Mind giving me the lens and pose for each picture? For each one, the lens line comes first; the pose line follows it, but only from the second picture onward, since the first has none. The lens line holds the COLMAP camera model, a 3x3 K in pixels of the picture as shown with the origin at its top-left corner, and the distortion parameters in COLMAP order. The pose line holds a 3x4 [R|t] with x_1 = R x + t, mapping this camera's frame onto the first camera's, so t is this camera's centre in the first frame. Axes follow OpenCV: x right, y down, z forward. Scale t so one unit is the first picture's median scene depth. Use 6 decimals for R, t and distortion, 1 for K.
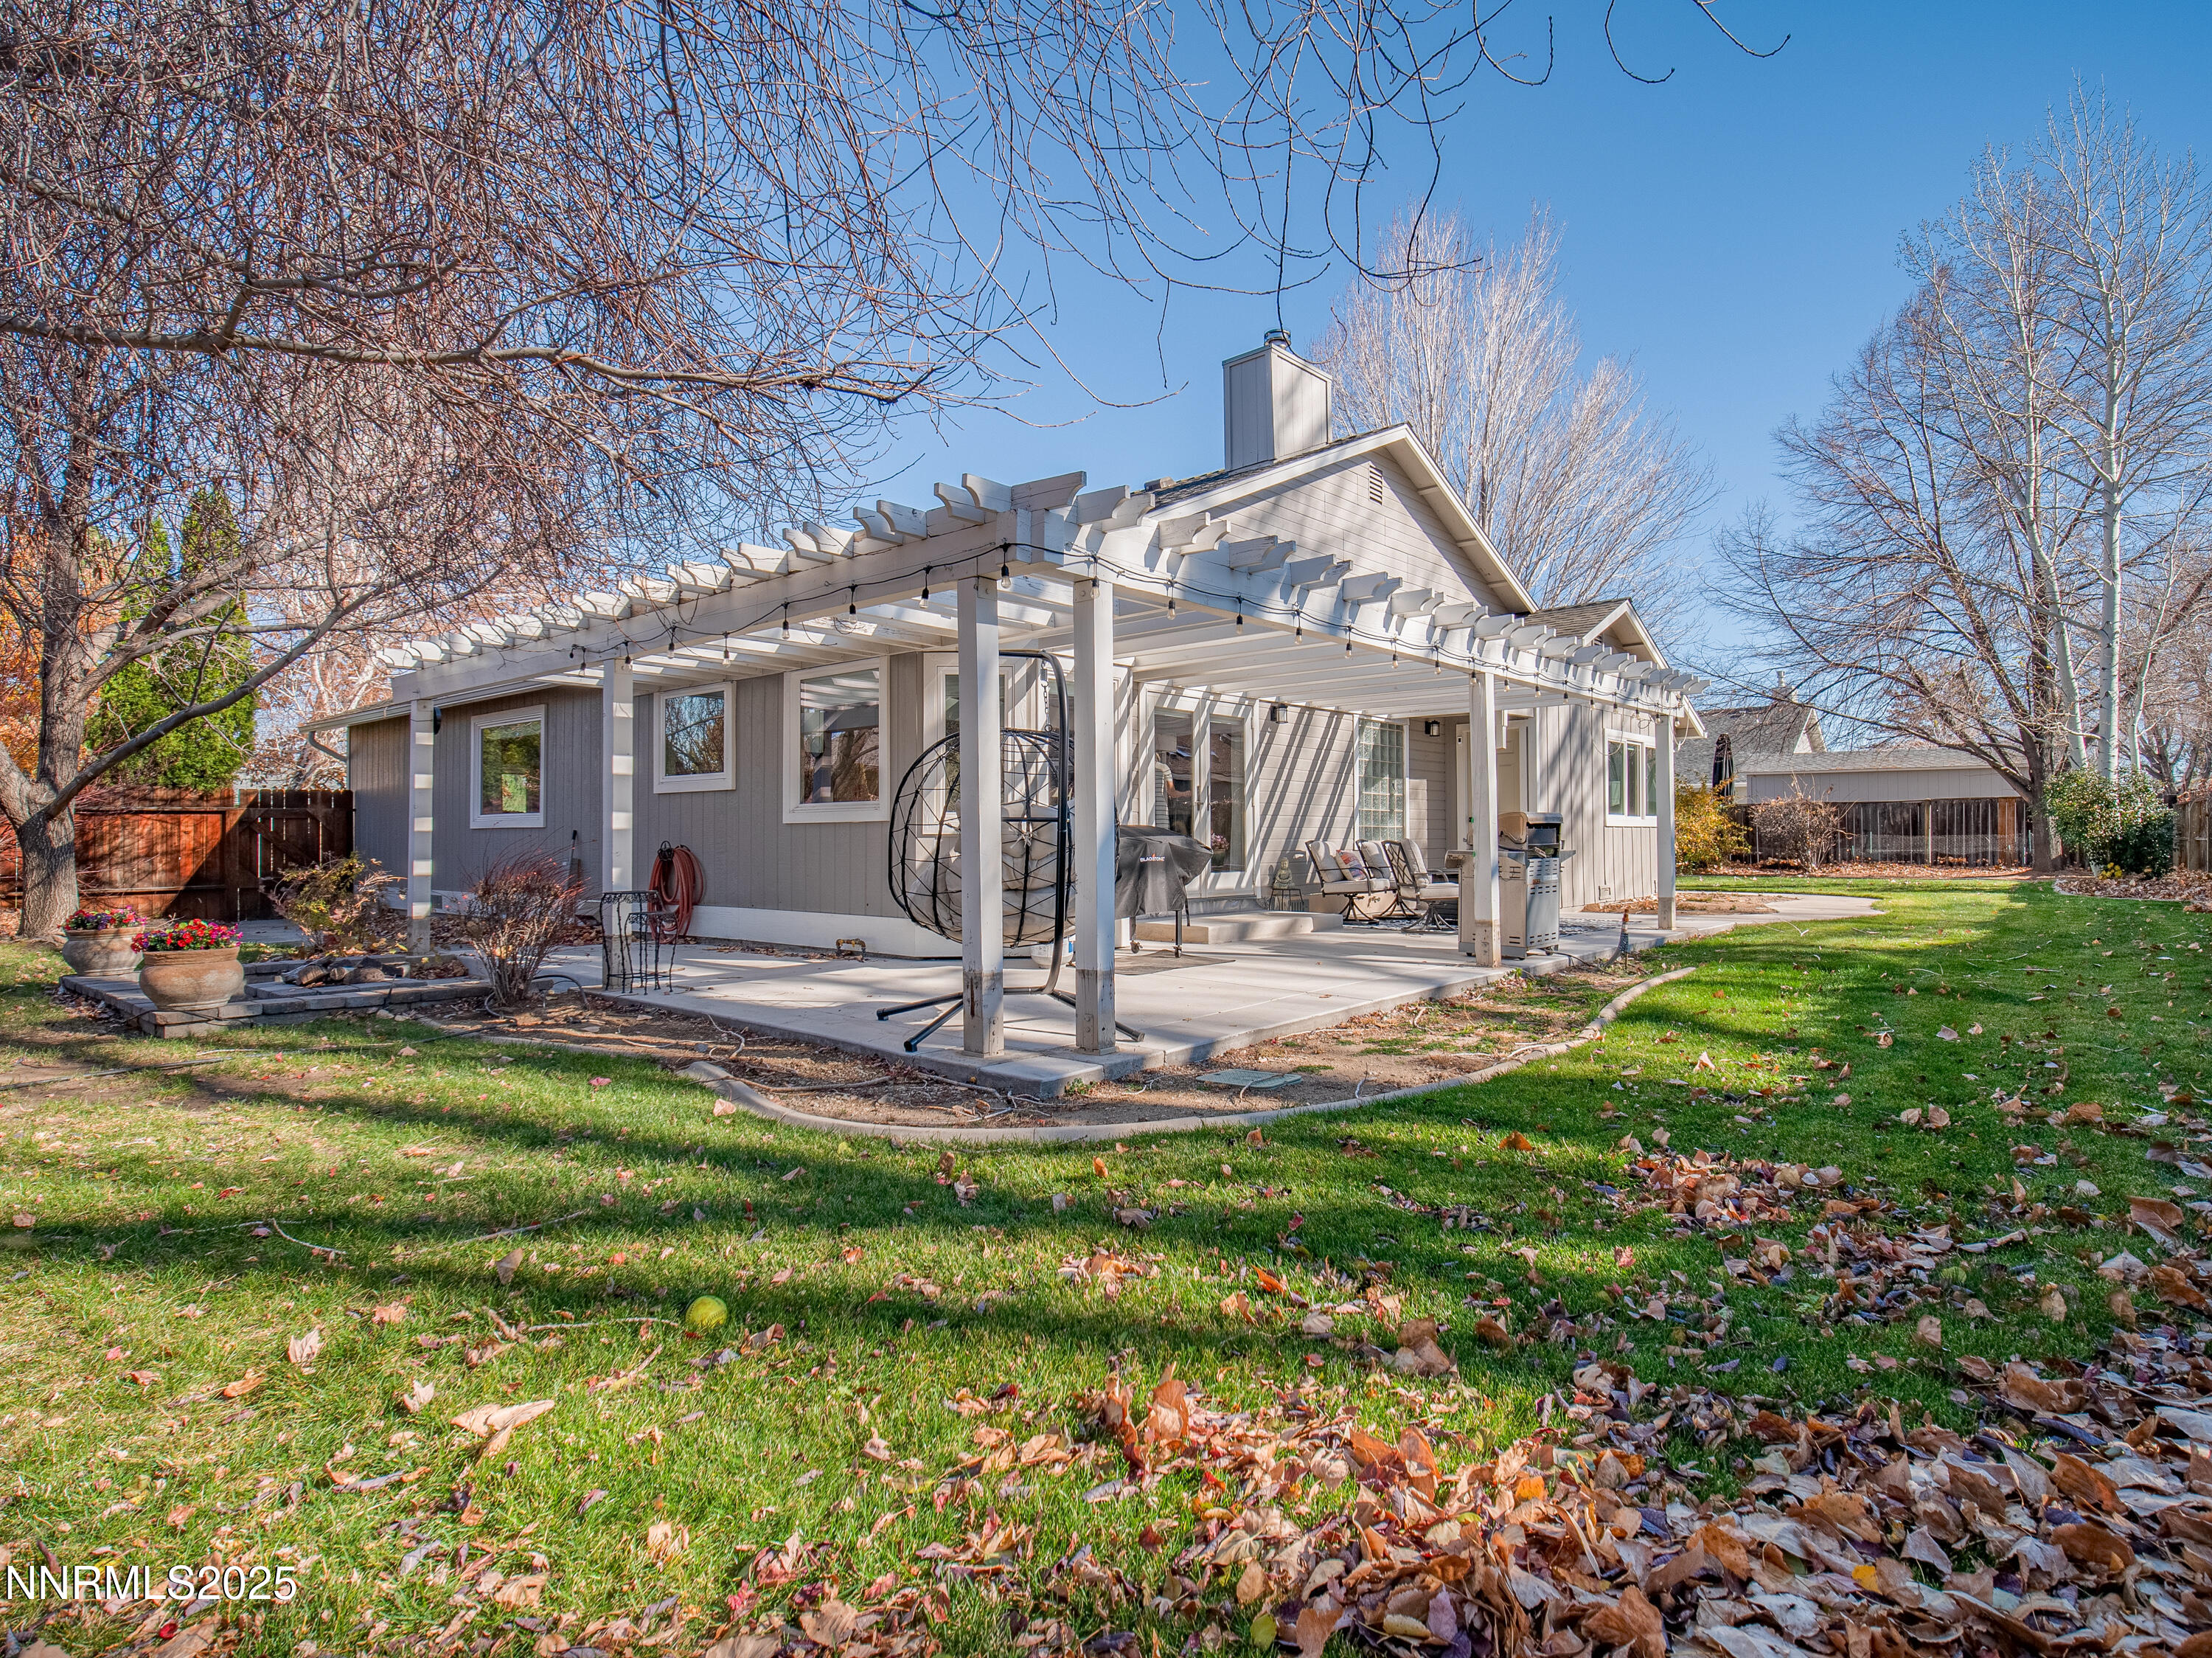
lens RADIAL K [[1207.4, 0, 1085.3], [0, 1207.4, 826.9], [0, 0, 1]] dist [0.003508, 0.000491]
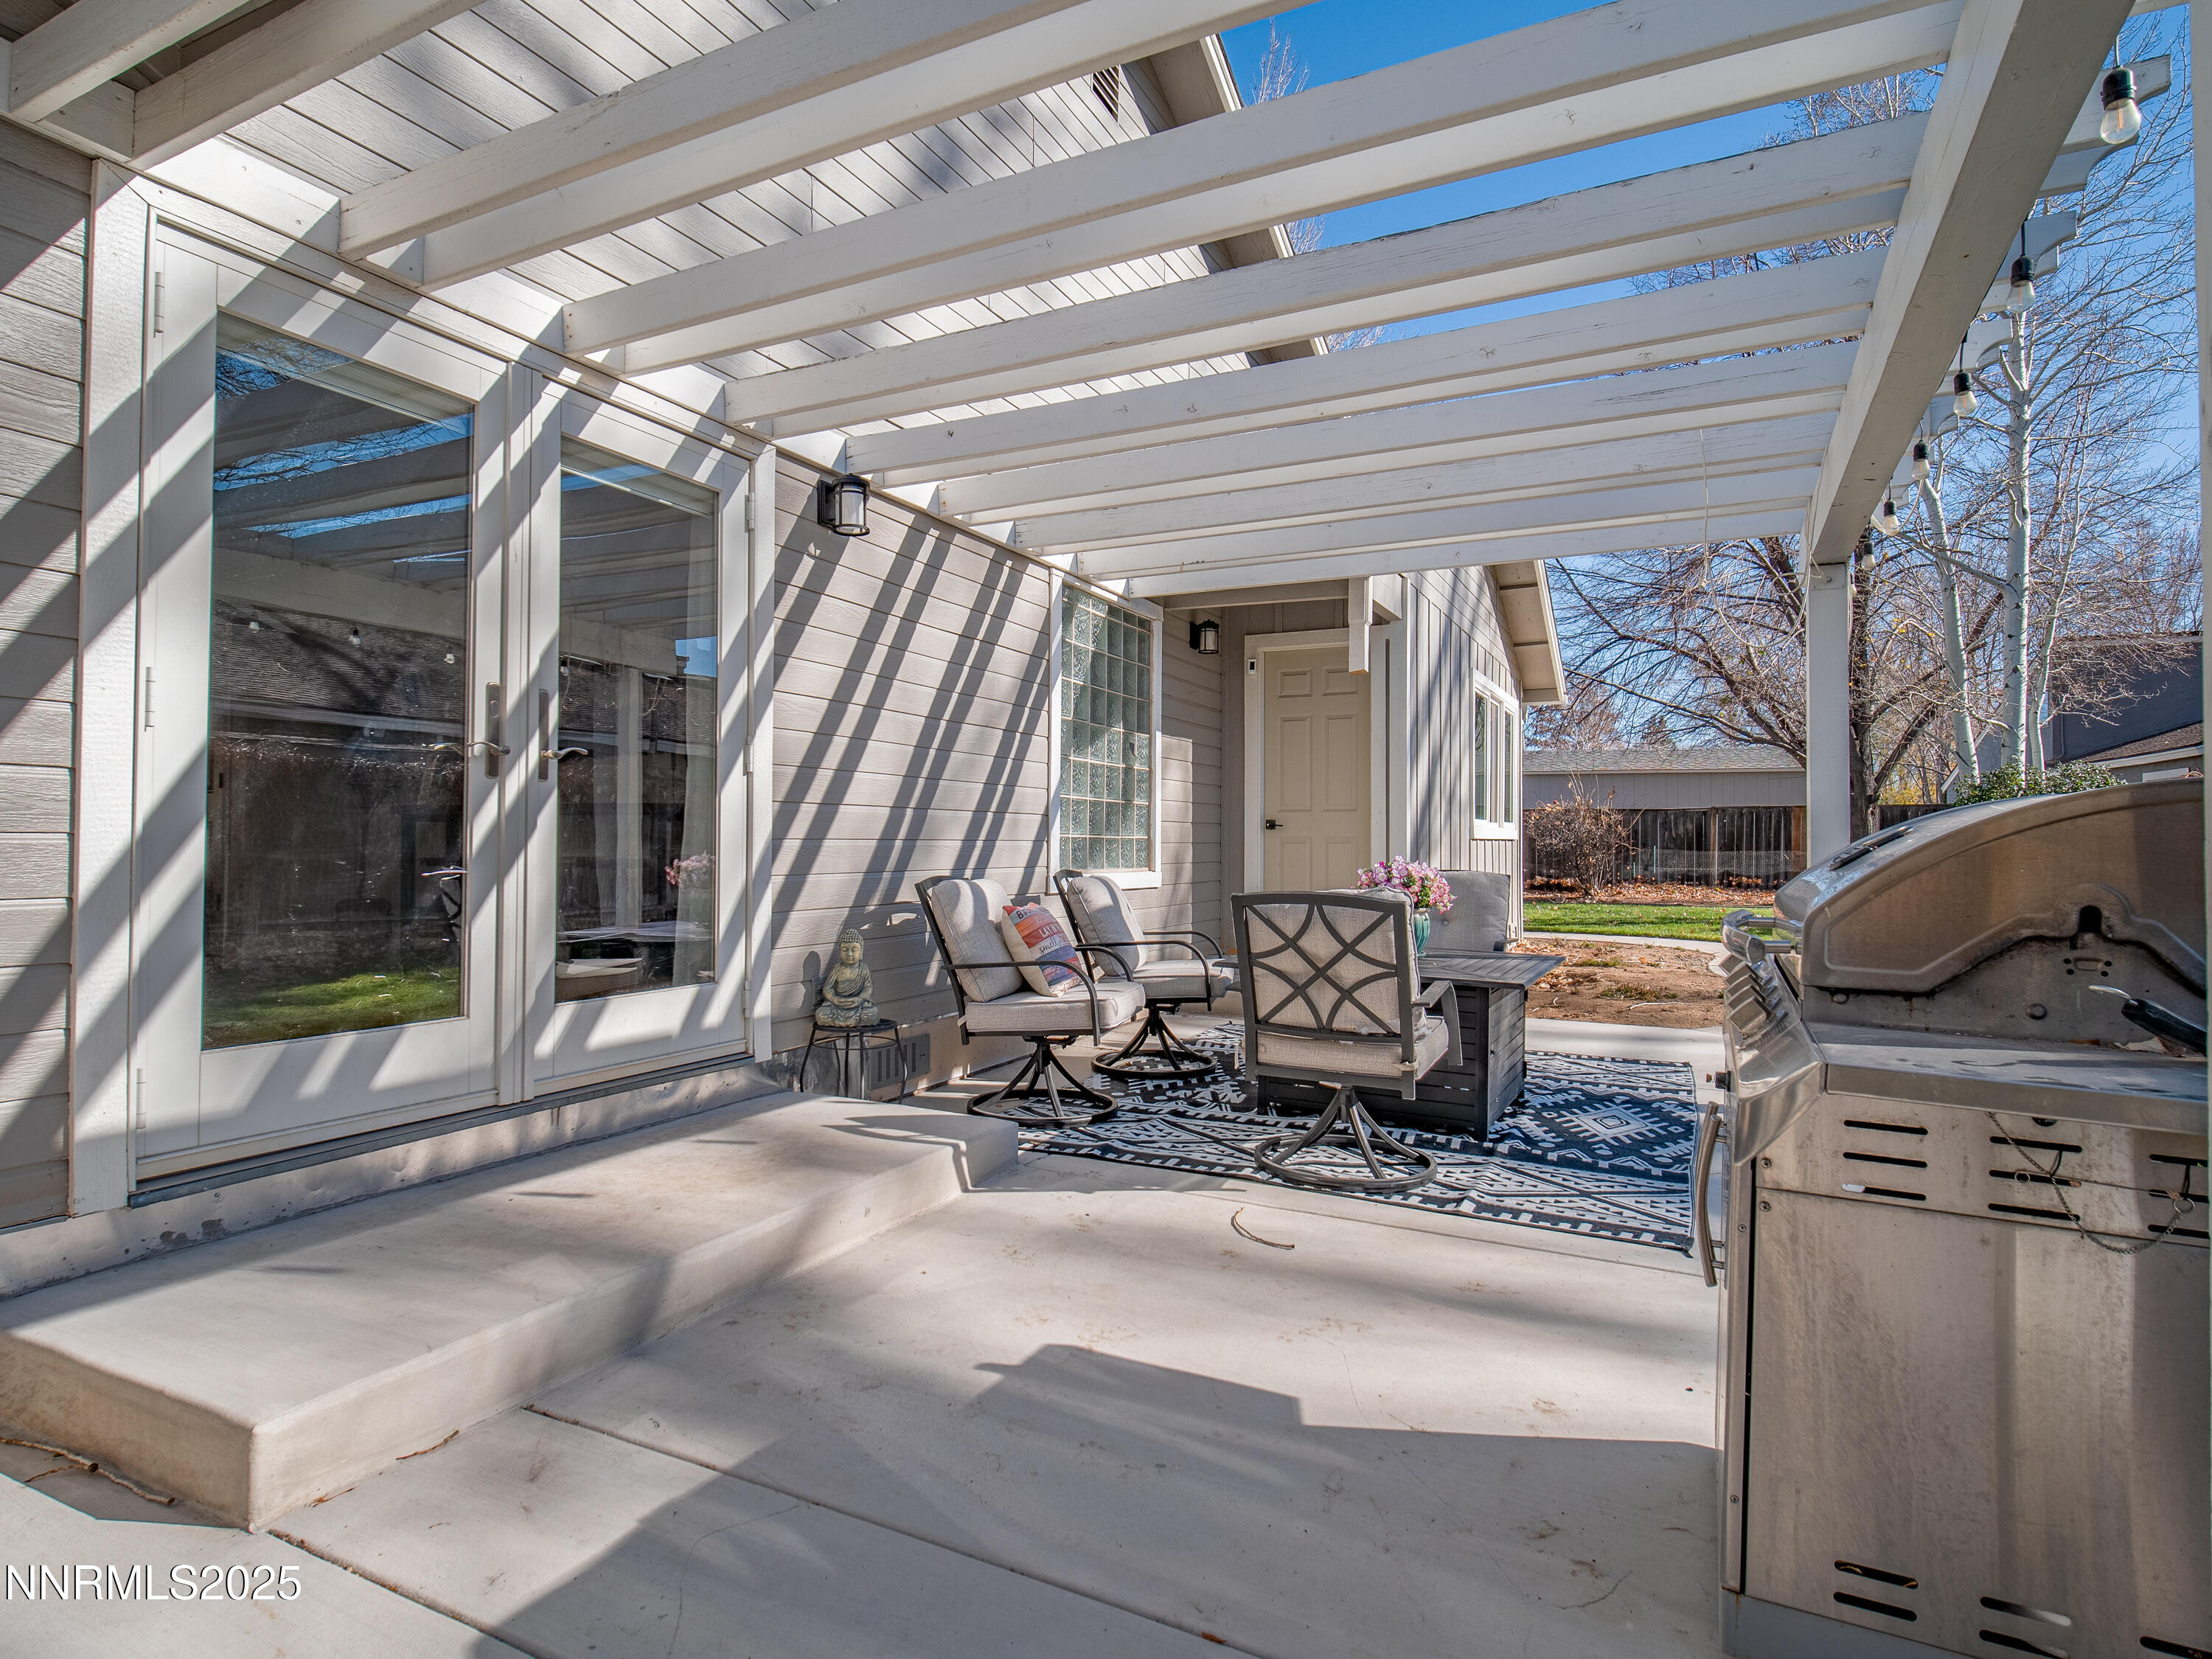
lens RADIAL K [[1207.2, 0, 1085.3], [0, 1207.2, 827.4], [0, 0, 1]] dist [0.003508, 0.000491]
pose [[0.964859, 0.014454, 0.262372, 0.127374], [-0.014787, 0.999890, -0.000705, -0.003955], [-0.262353, -0.003199, 0.964967, 0.603671]]
